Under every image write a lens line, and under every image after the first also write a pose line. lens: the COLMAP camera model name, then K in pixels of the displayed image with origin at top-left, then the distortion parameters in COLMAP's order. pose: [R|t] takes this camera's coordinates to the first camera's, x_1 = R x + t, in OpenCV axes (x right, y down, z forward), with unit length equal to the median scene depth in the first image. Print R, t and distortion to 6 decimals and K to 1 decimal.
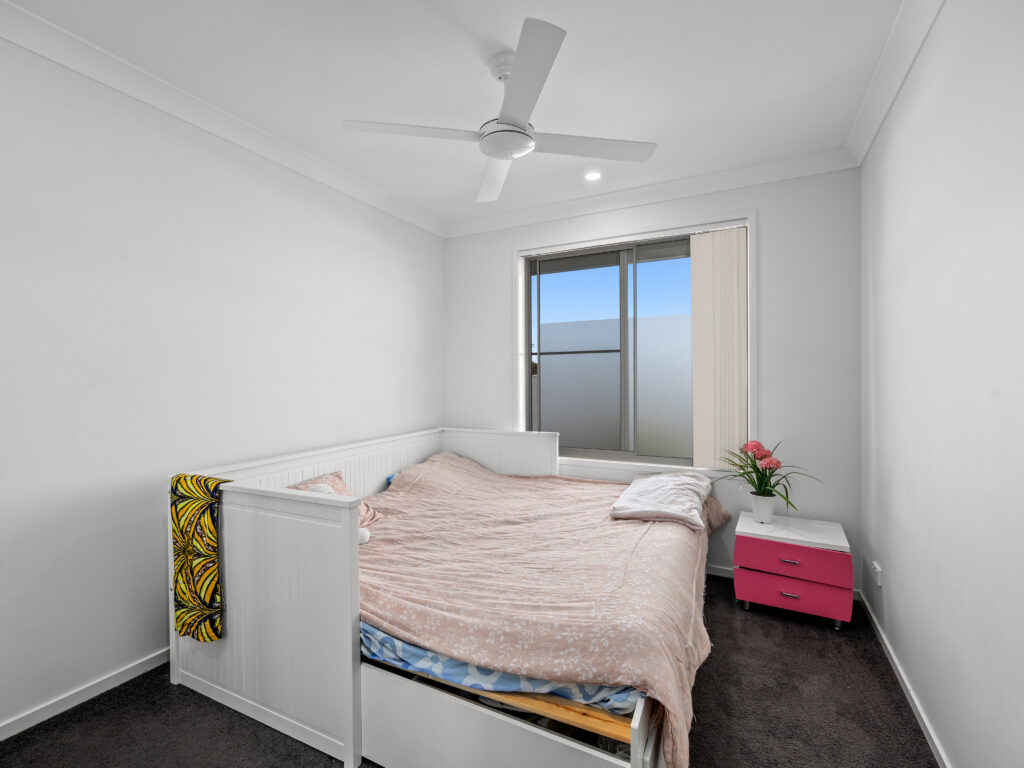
lens RADIAL K [[468.1, 0, 511.0], [0, 468.1, 385.4], [0, 0, 1]] dist [-0.000452, -0.000092]
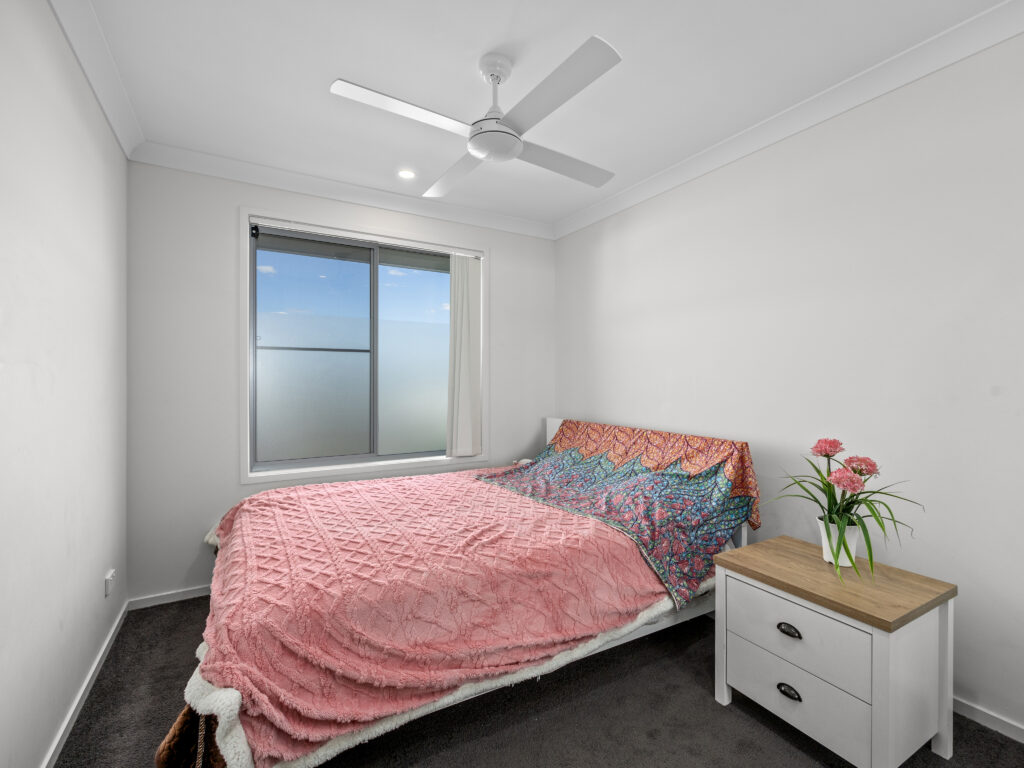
lens RADIAL K [[468.1, 0, 508.9], [0, 468.1, 381.7], [0, 0, 1]] dist [-0.000452, -0.000092]
pose [[0.546723, 0.004758, 0.837300, -0.427510], [0.002173, 0.999972, -0.007102, -0.002513], [-0.837311, 0.005702, 0.546697, 0.225760]]
